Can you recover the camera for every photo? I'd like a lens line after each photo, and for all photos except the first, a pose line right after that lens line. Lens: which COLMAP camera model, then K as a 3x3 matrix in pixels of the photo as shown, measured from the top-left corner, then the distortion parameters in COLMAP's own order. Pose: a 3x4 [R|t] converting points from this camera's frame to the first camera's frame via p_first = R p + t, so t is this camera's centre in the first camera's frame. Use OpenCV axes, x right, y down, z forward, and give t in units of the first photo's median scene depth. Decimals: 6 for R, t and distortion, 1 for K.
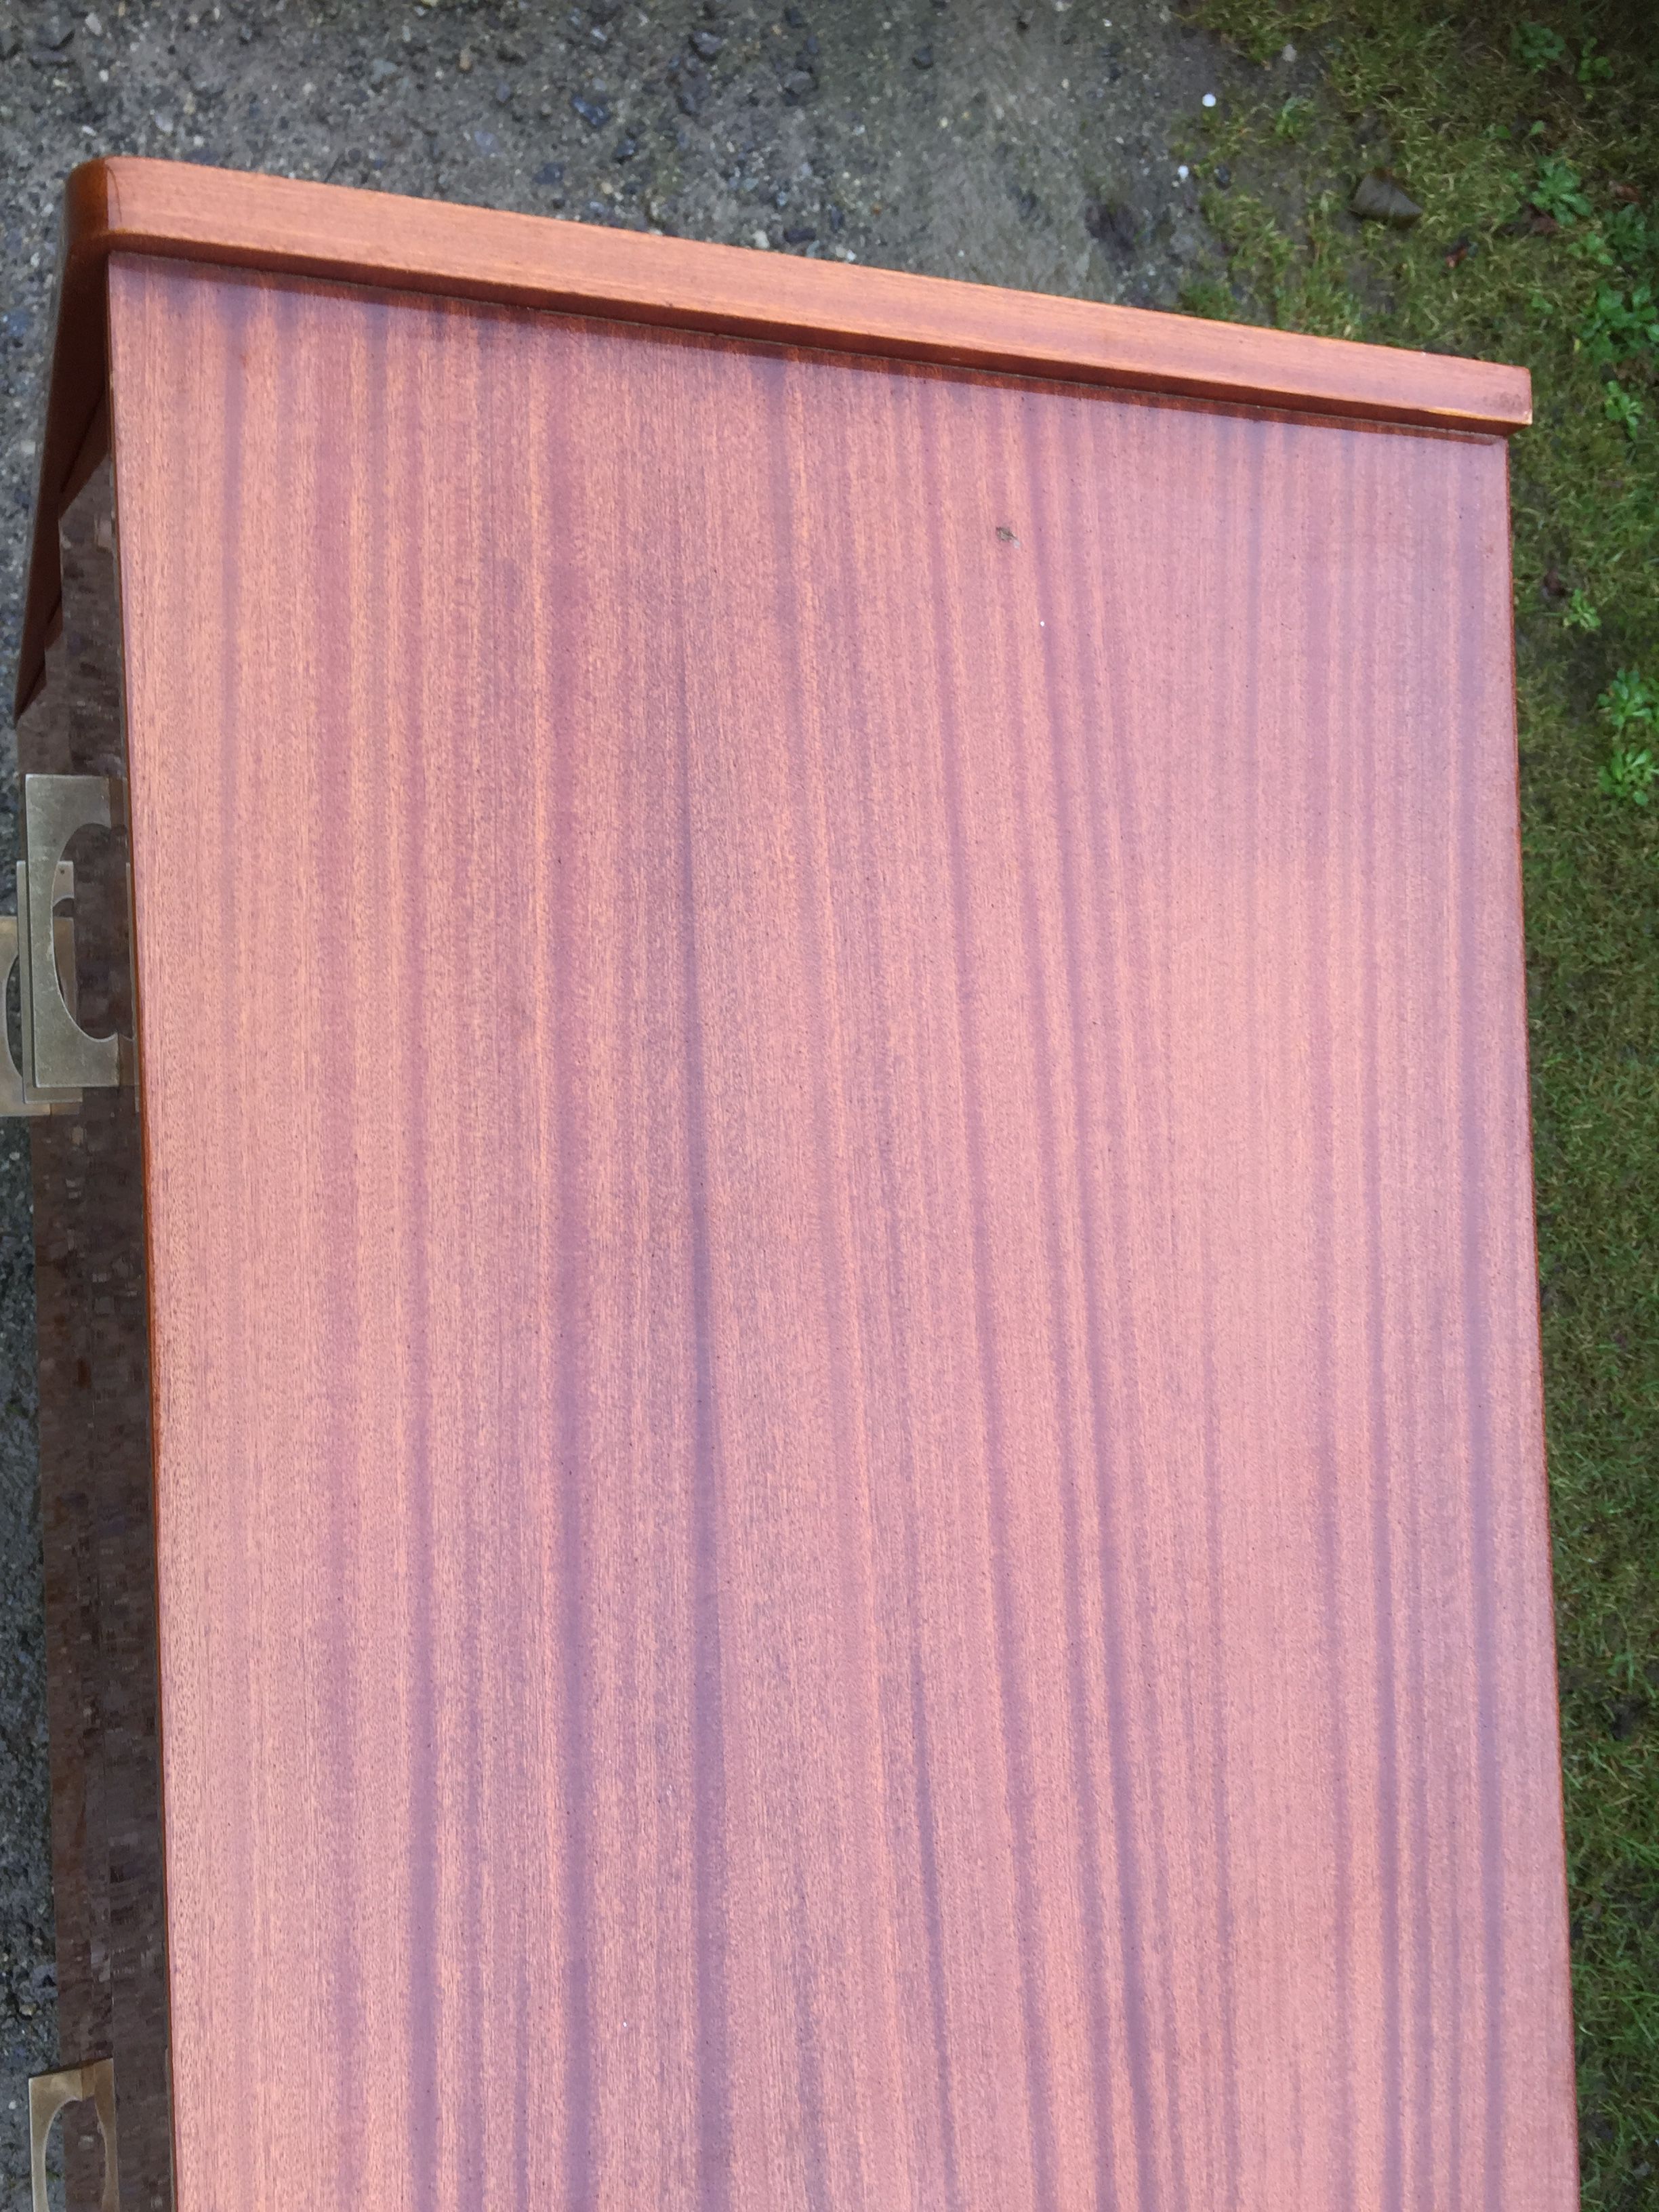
lens RADIAL K [[1897.1, 0, 821.6], [0, 1897.1, 1105.0], [0, 0, 1]] dist [0.087228, -0.113185]
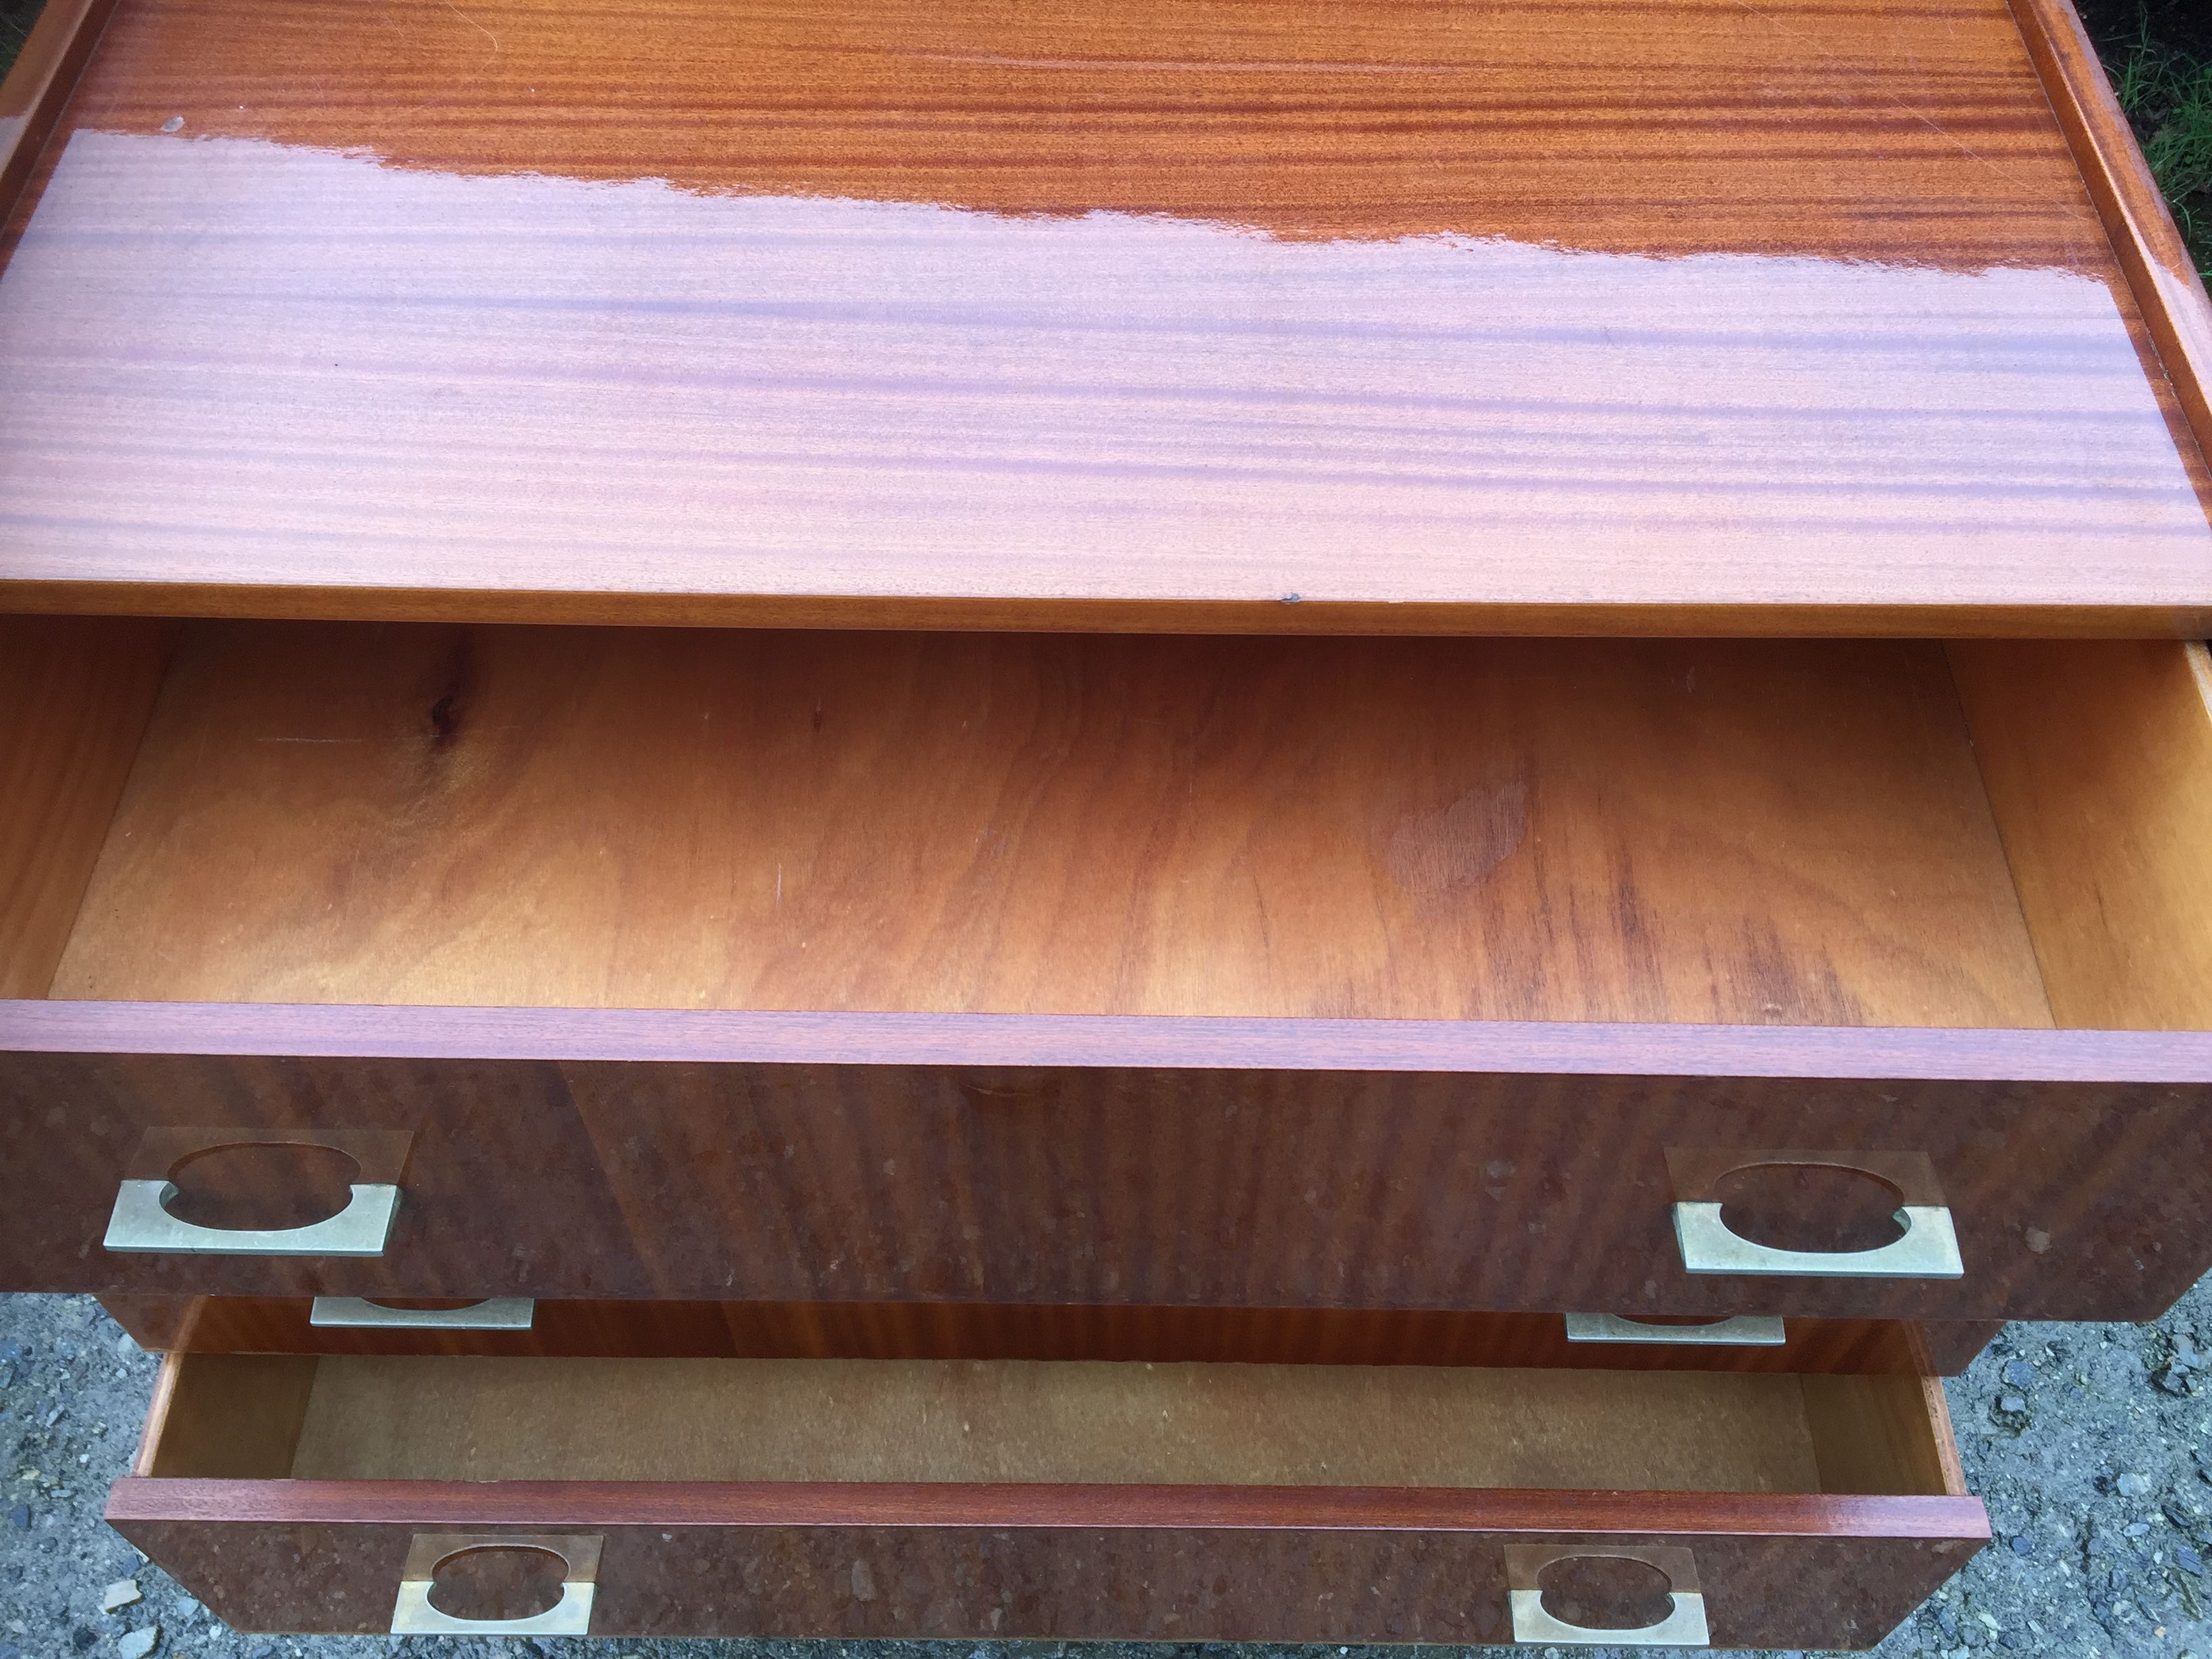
lens RADIAL K [[1897.1, 0, 1100.3], [0, 1897.1, 833.0], [0, 0, 1]] dist [0.087228, -0.113185]
pose [[0.052420, -0.981147, 0.186019, -0.291800], [0.998479, 0.054681, 0.007043, 0.180632], [-0.017082, 0.185367, 0.982521, -0.131499]]
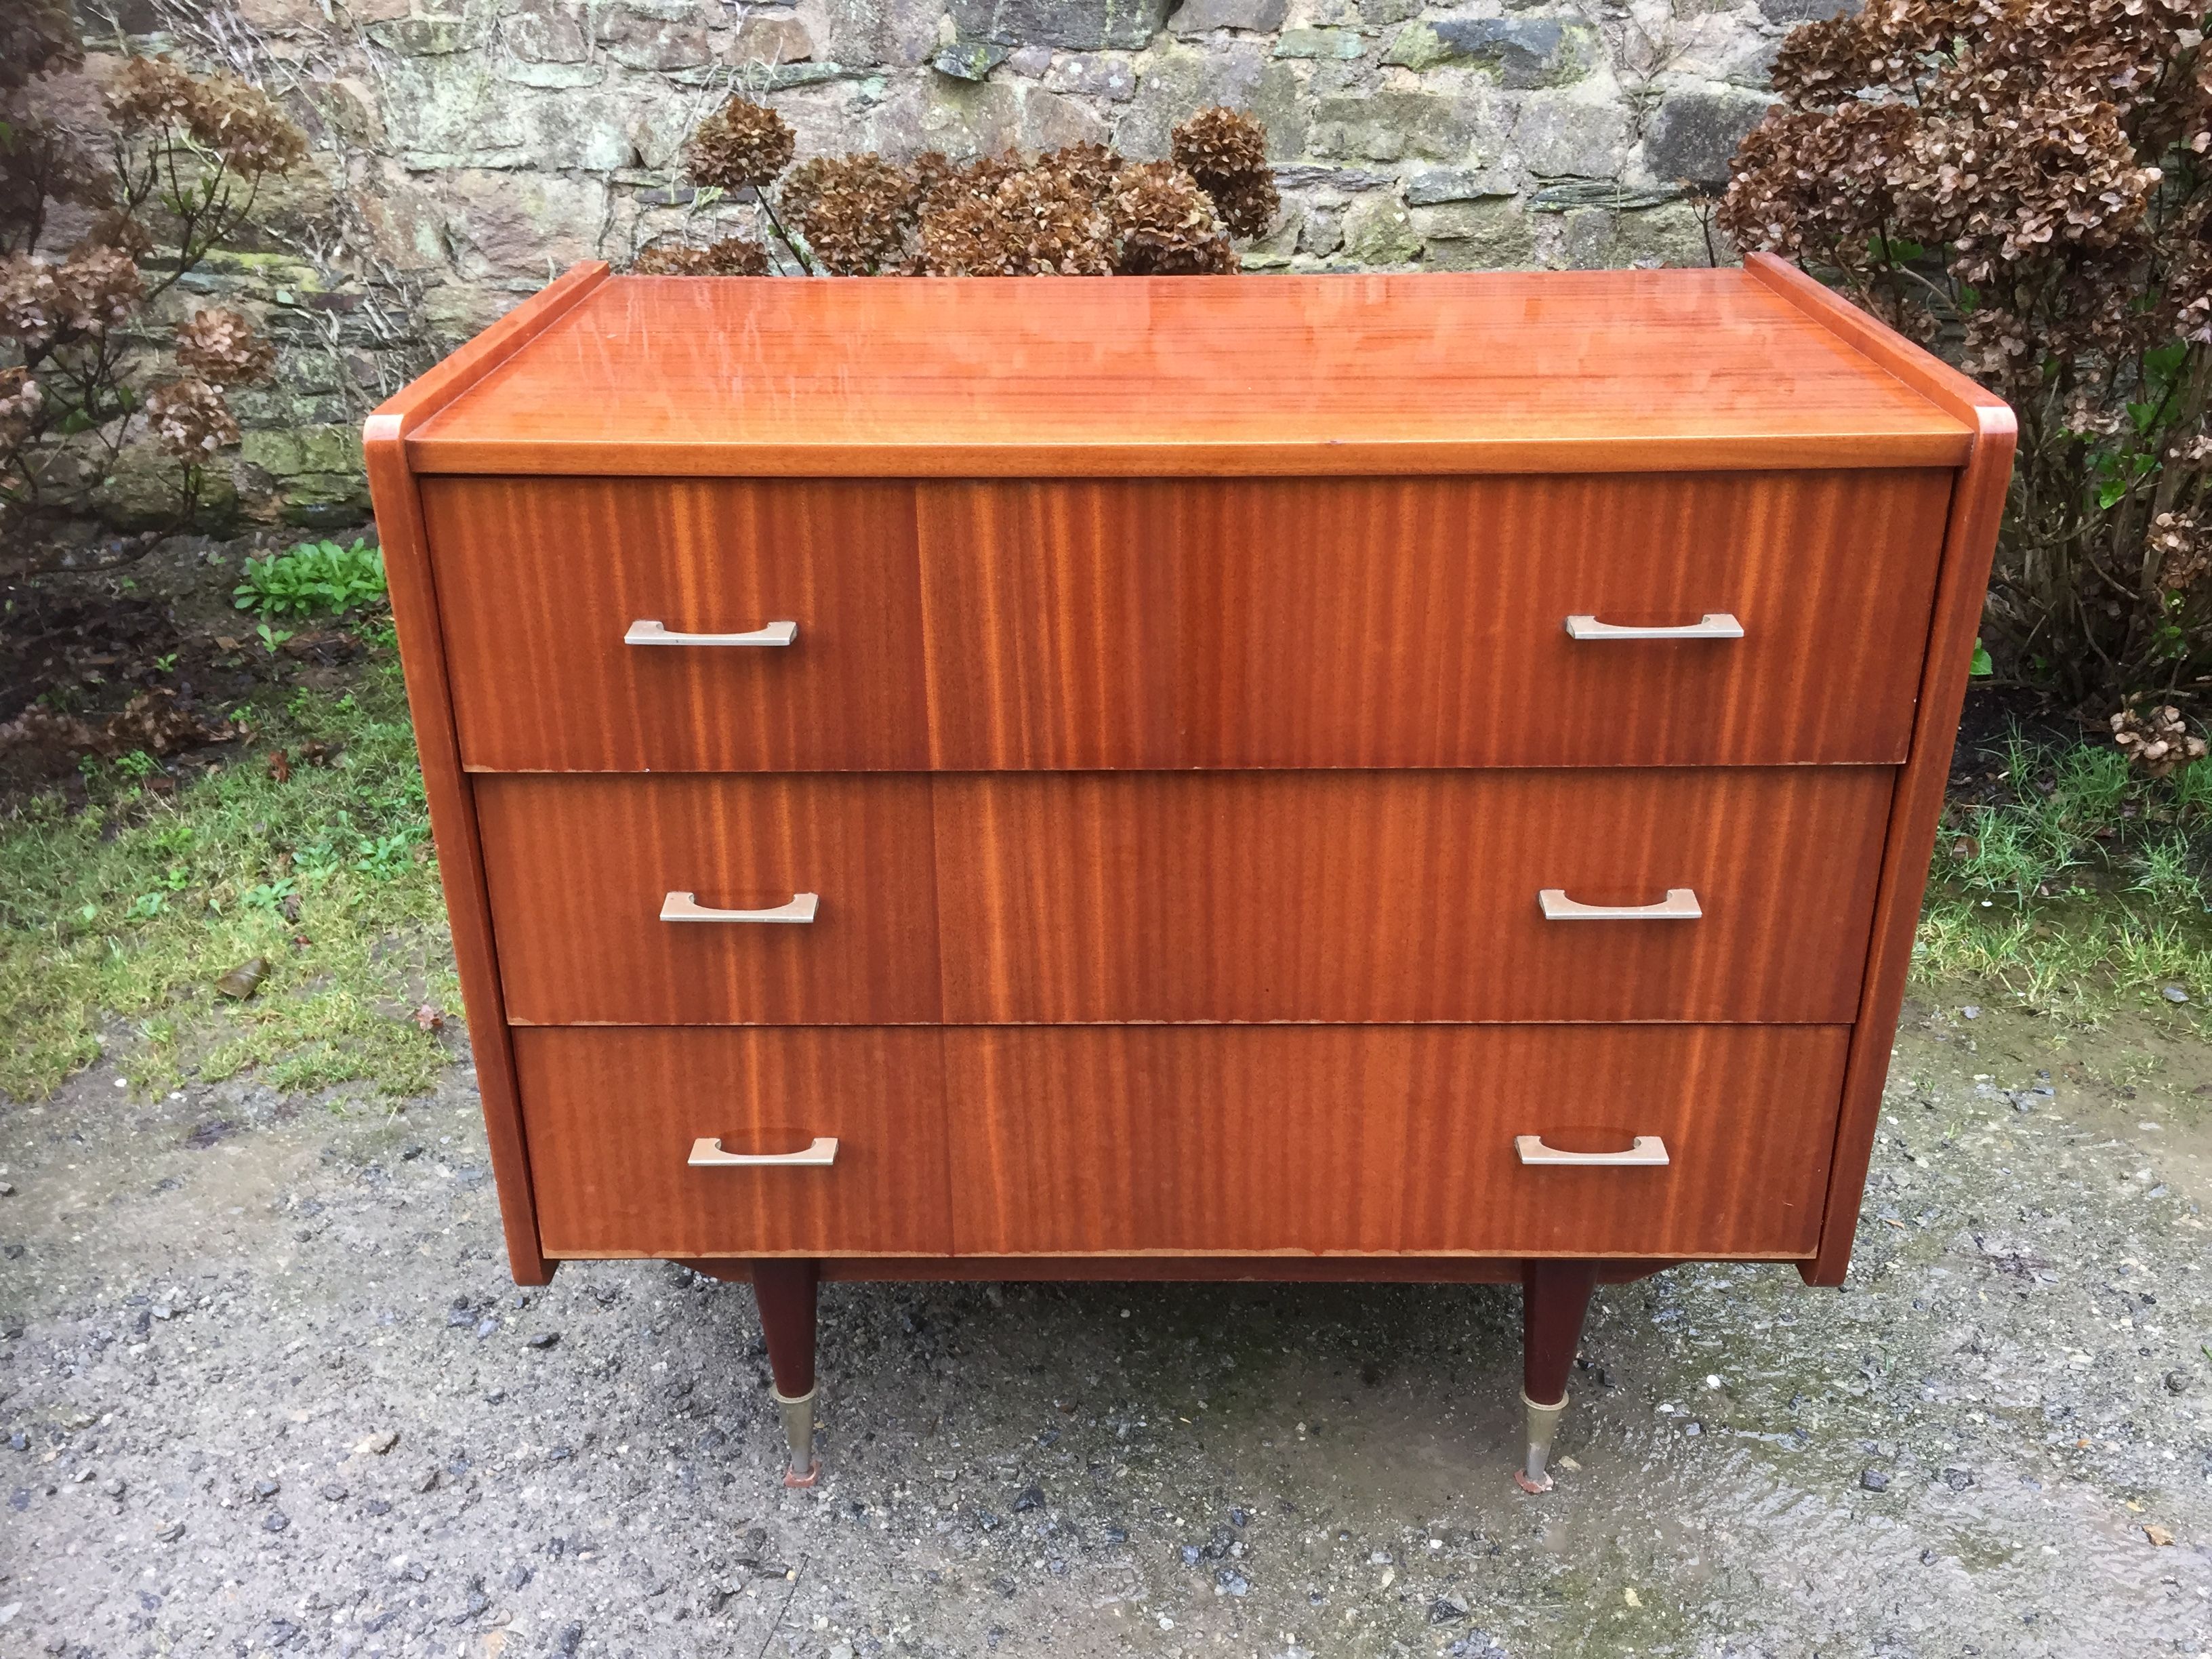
lens RADIAL K [[1897.1, 0, 1111.7], [0, 1897.1, 834.5], [0, 0, 1]] dist [0.087228, -0.113185]
pose [[-0.009420, -0.770898, 0.636889, -0.579288], [0.999745, 0.005806, 0.021814, 0.091327], [-0.020514, 0.636933, 0.770647, -0.055240]]
